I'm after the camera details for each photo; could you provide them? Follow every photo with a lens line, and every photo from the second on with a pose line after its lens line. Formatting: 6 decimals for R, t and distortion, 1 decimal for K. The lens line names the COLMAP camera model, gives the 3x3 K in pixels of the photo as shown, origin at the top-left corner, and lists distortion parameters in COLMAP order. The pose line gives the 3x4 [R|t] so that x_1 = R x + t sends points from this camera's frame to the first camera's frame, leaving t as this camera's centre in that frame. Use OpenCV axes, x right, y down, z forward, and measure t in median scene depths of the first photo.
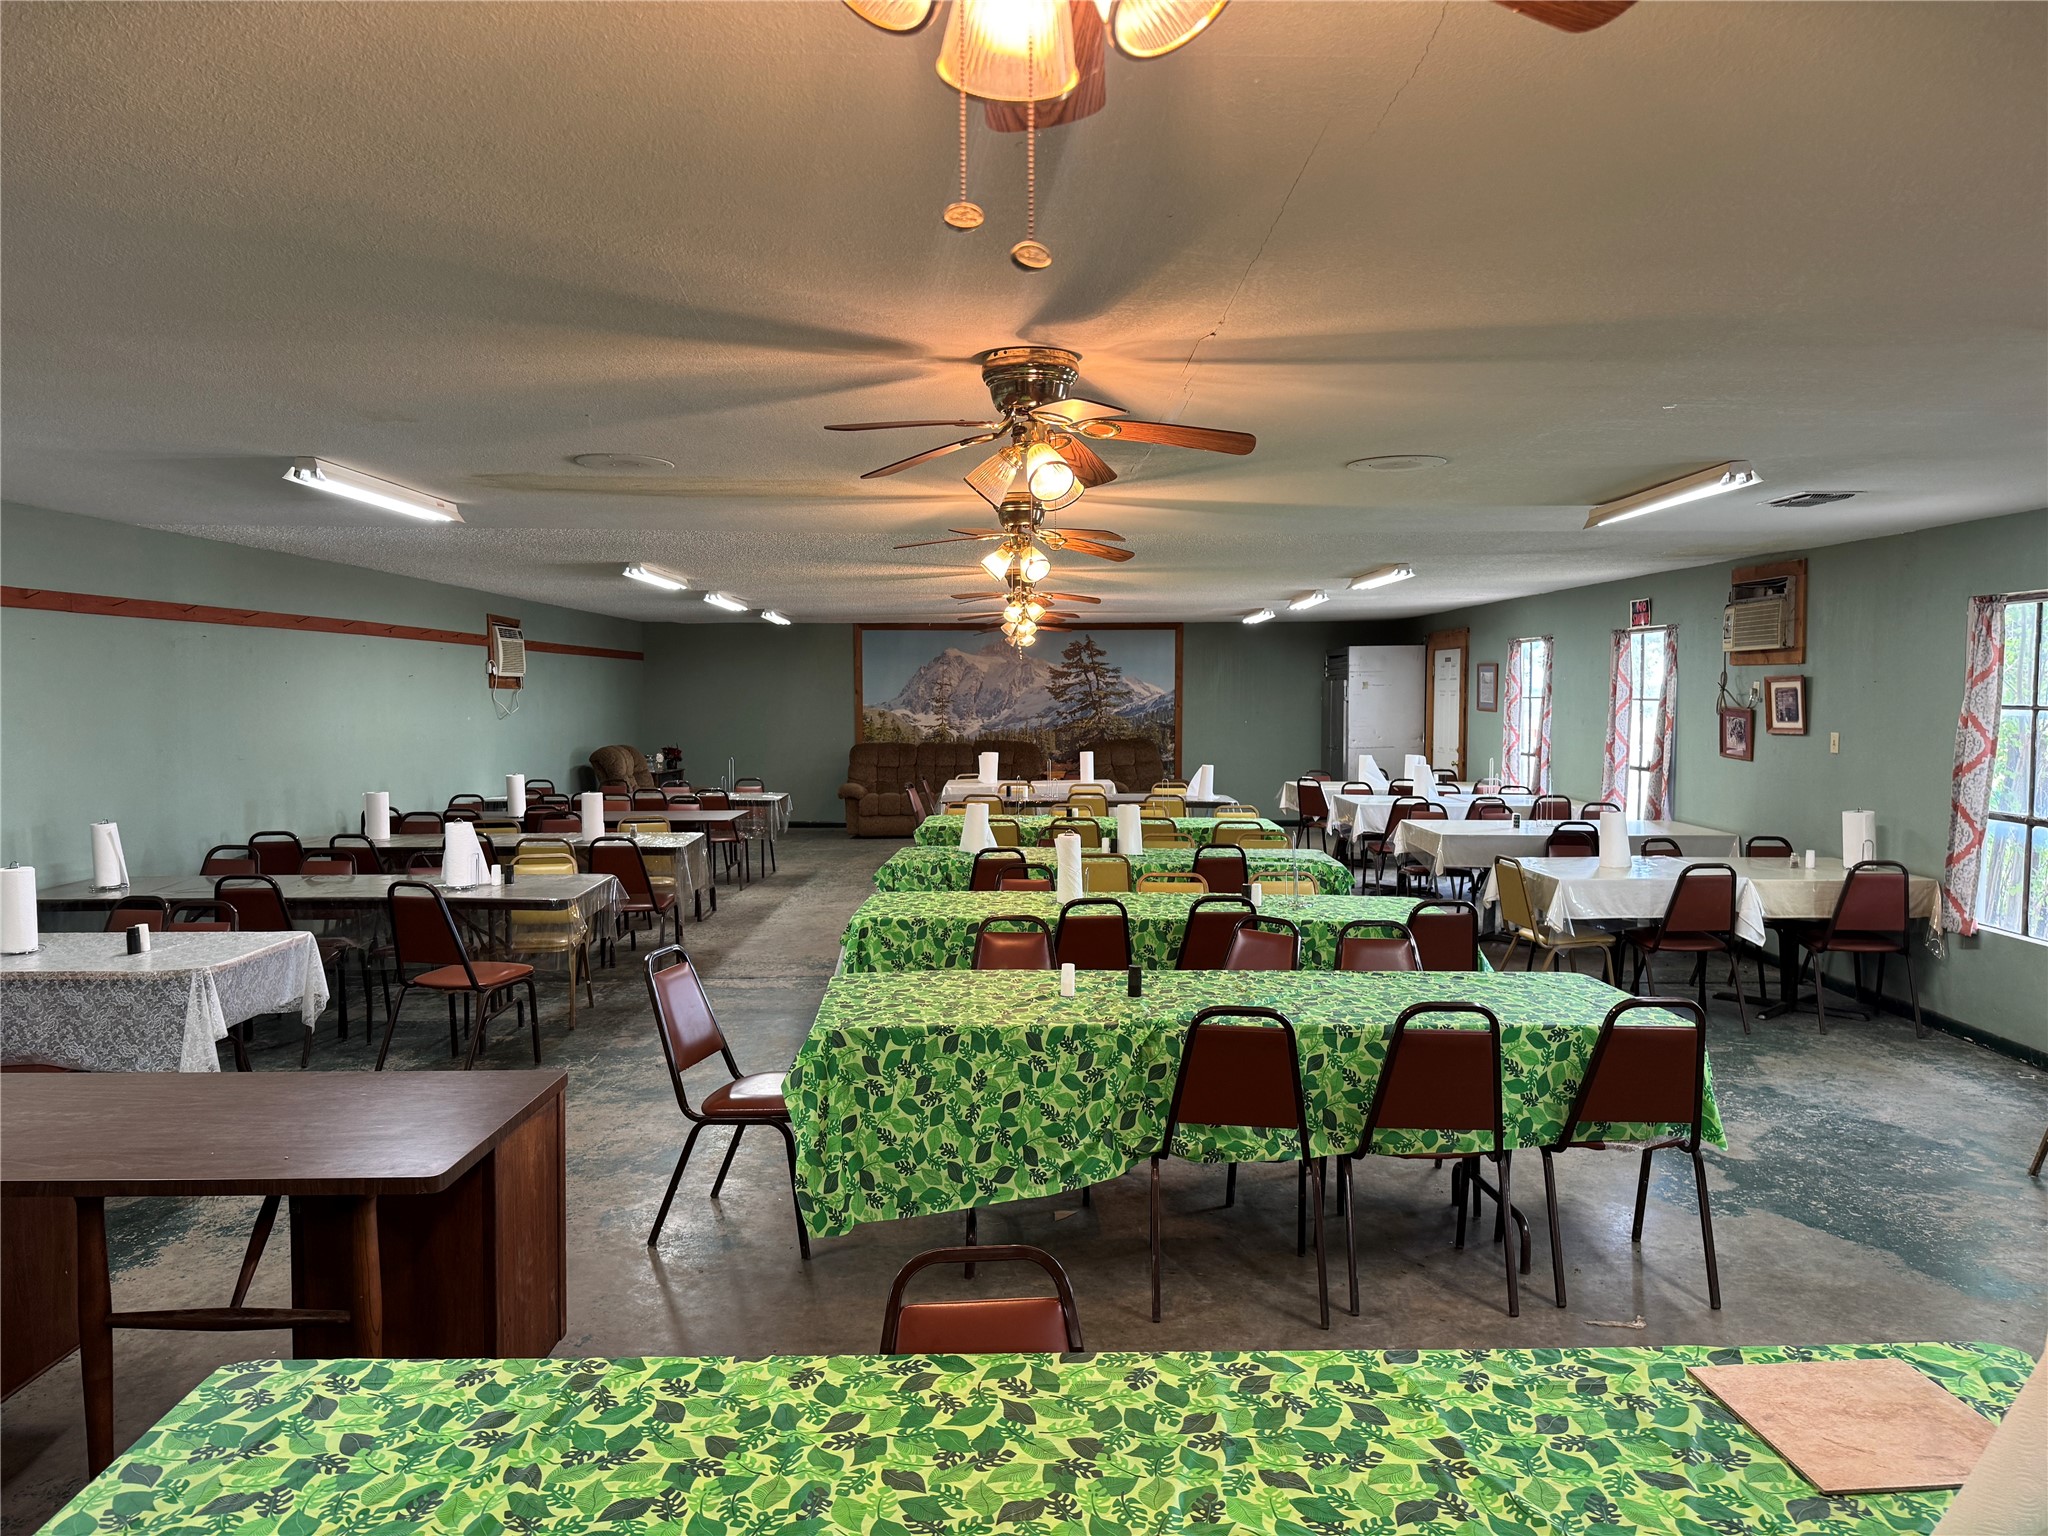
lens RADIAL K [[1426.1, 0, 1014.1], [0, 1426.1, 776.7], [0, 0, 1]] dist [0.114289, -0.162982]
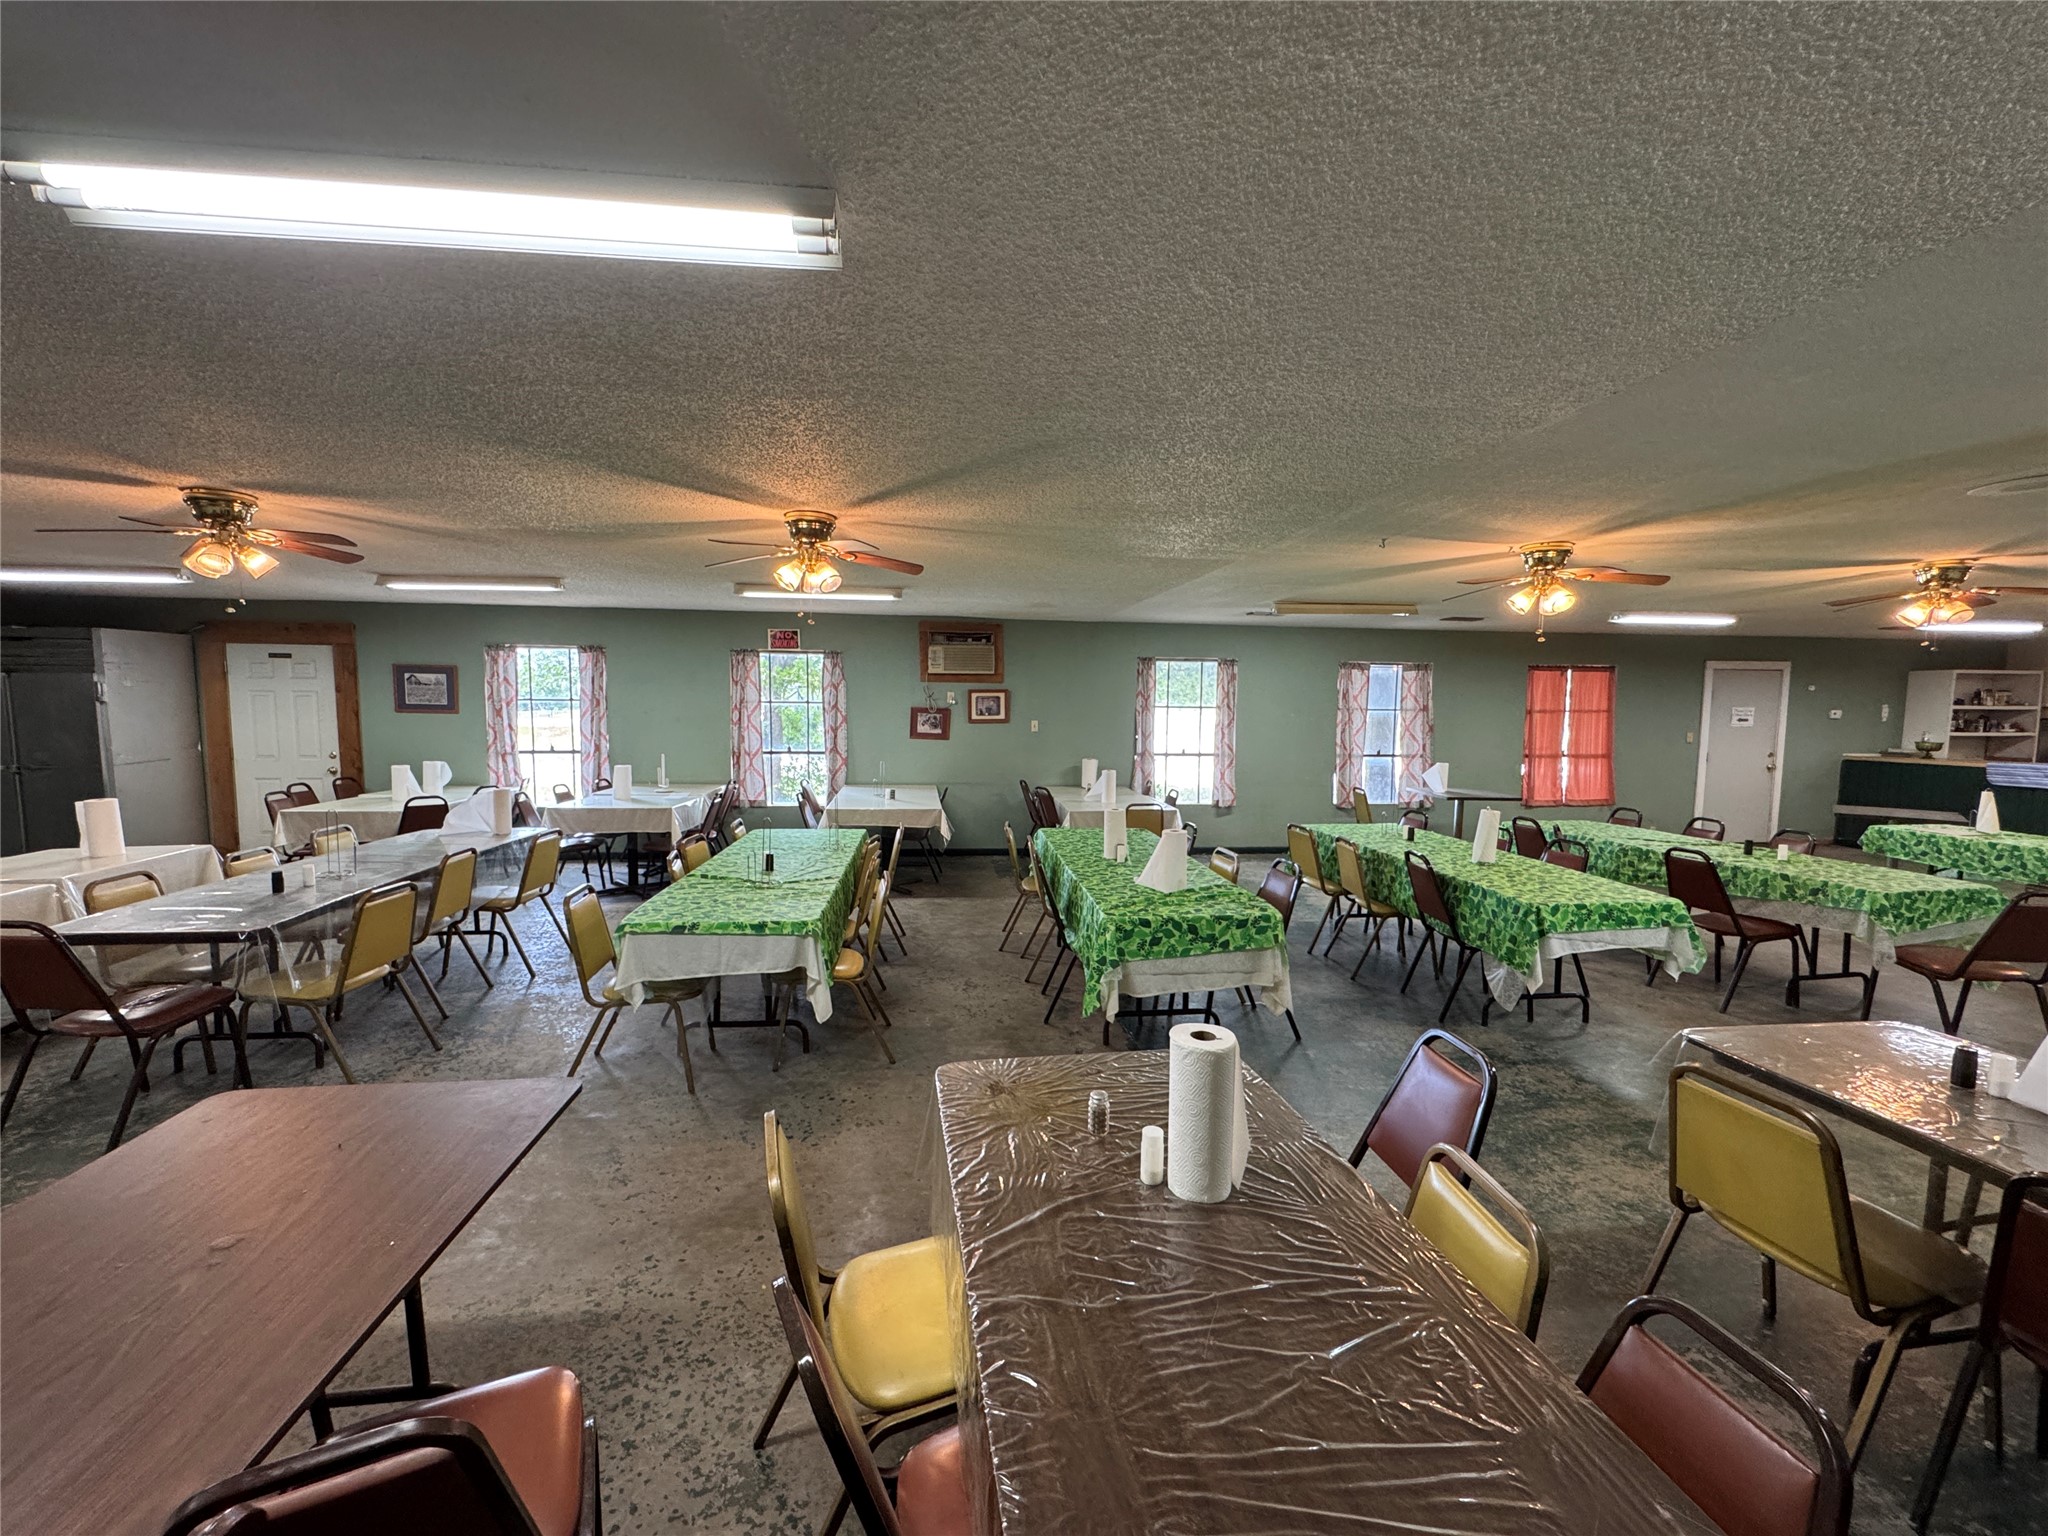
lens RADIAL K [[821.1, 0, 1024.5], [0, 821.1, 768.4], [0, 0, 1]] dist [-0.003182, 0.000301]
pose [[-0.126744, -0.084177, 0.988357, -0.464893], [0.049238, 0.994631, 0.091026, -0.063053], [-0.990713, 0.060202, -0.121919, 1.086774]]
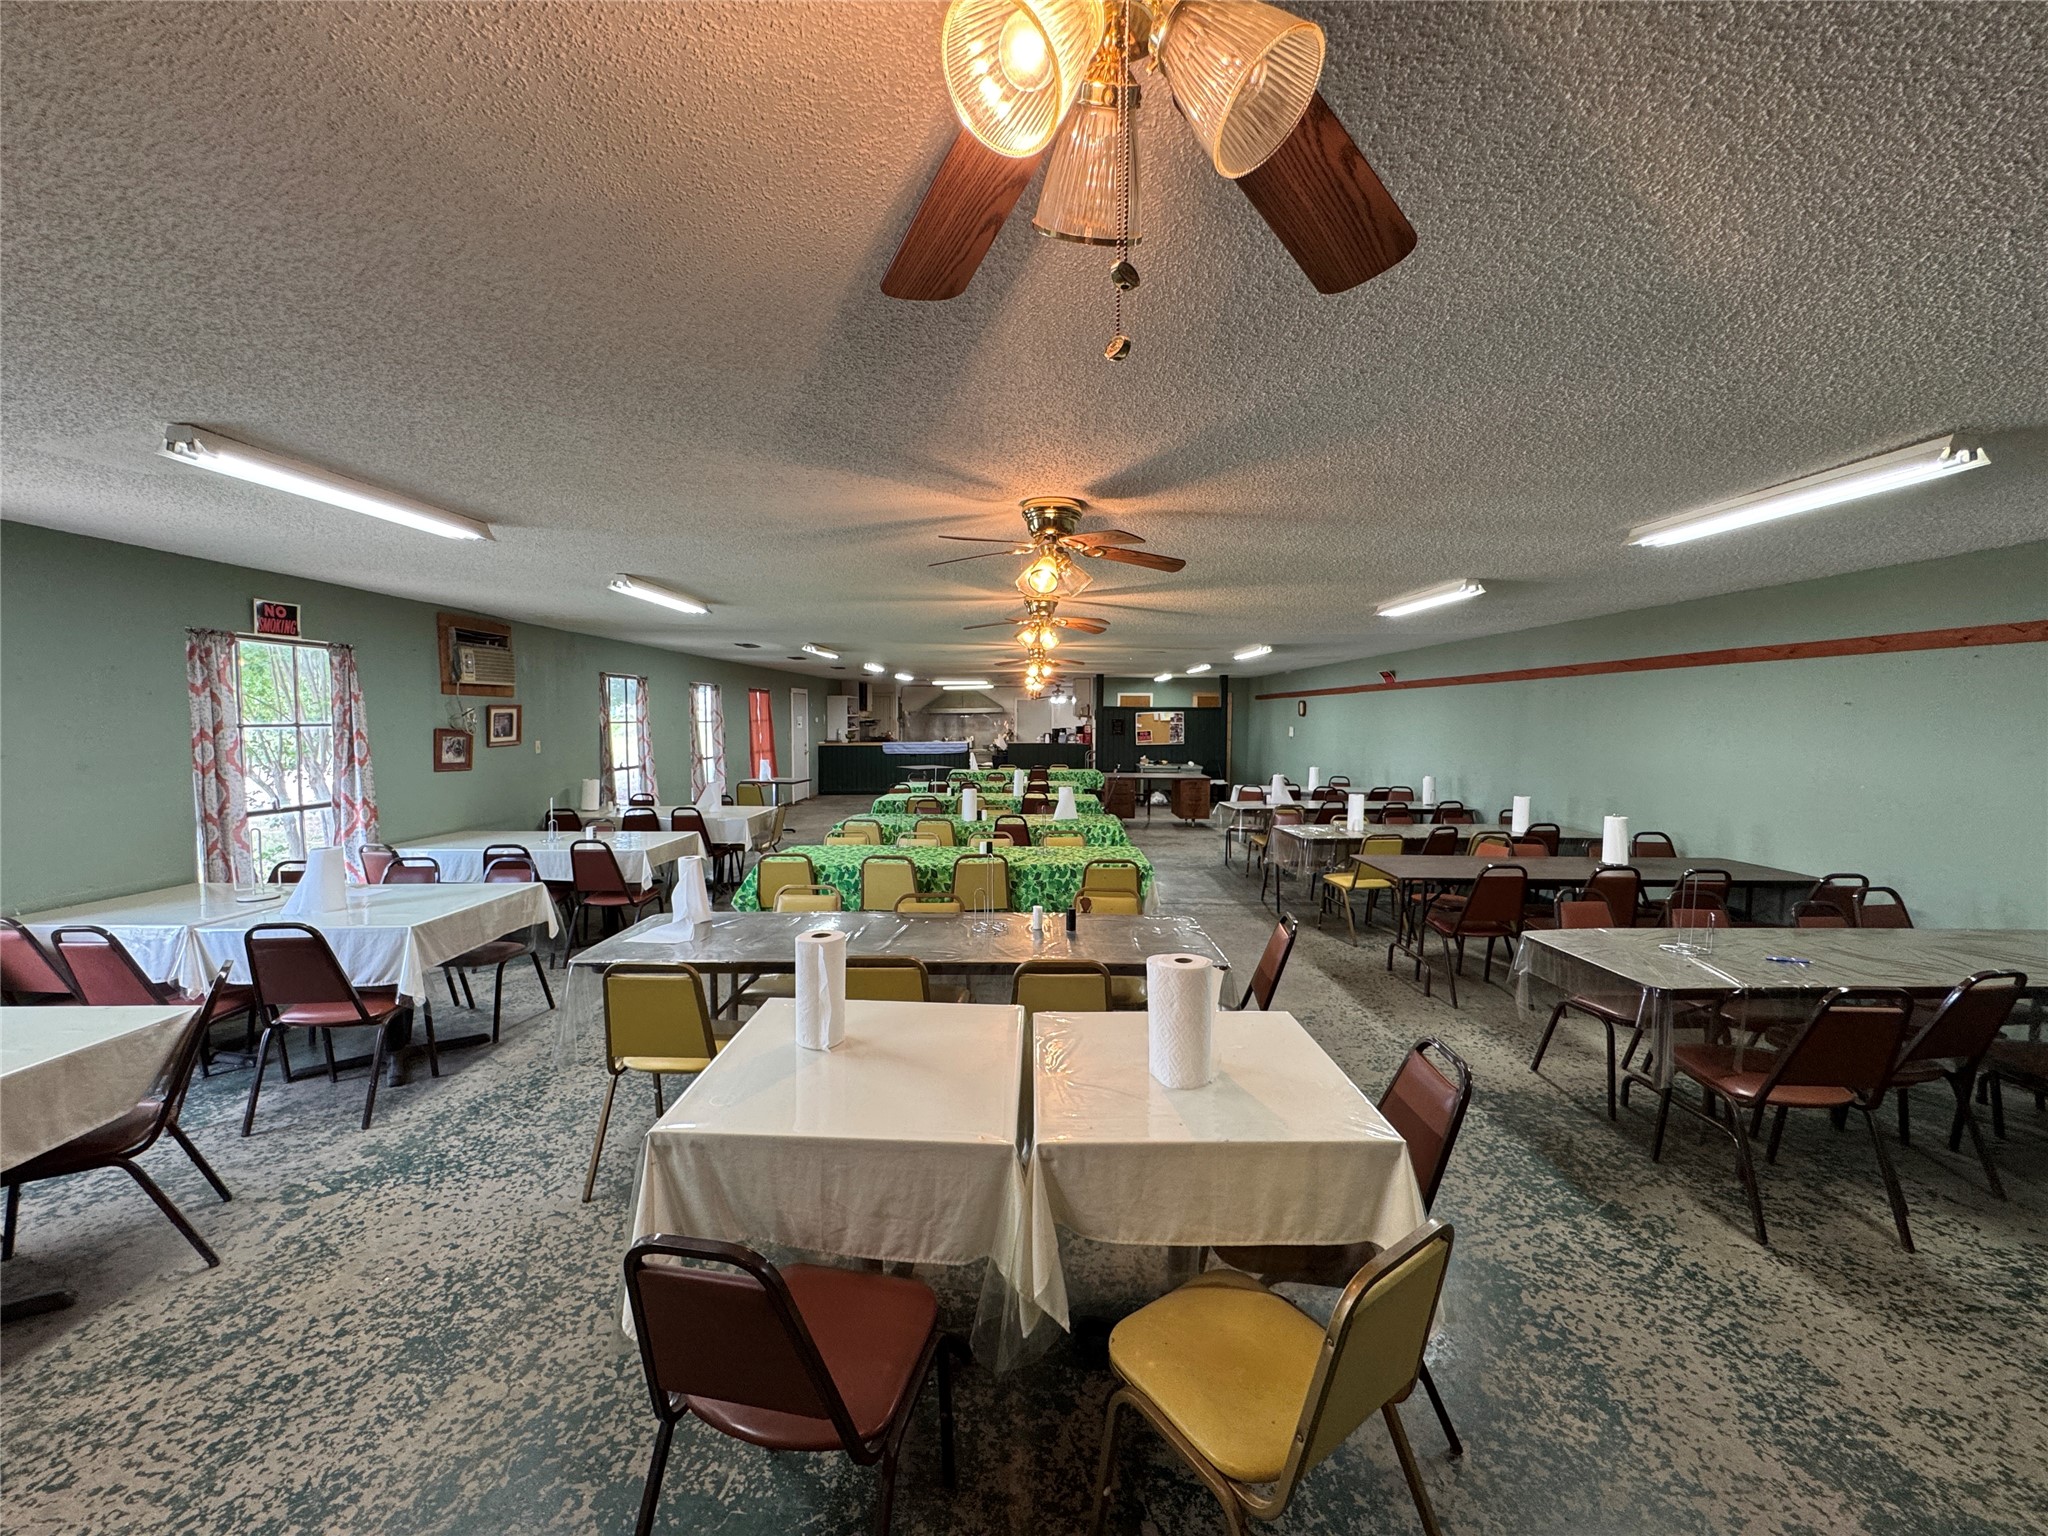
lens RADIAL K [[821.1, 0, 1024.5], [0, 821.1, 768.4], [0, 0, 1]] dist [-0.003182, 0.000301]
pose [[-0.999975, -0.006179, 0.003337, 0.016526], [-0.005724, 0.992465, 0.122394, -0.109350], [-0.004068, 0.122372, -0.992476, 1.811334]]
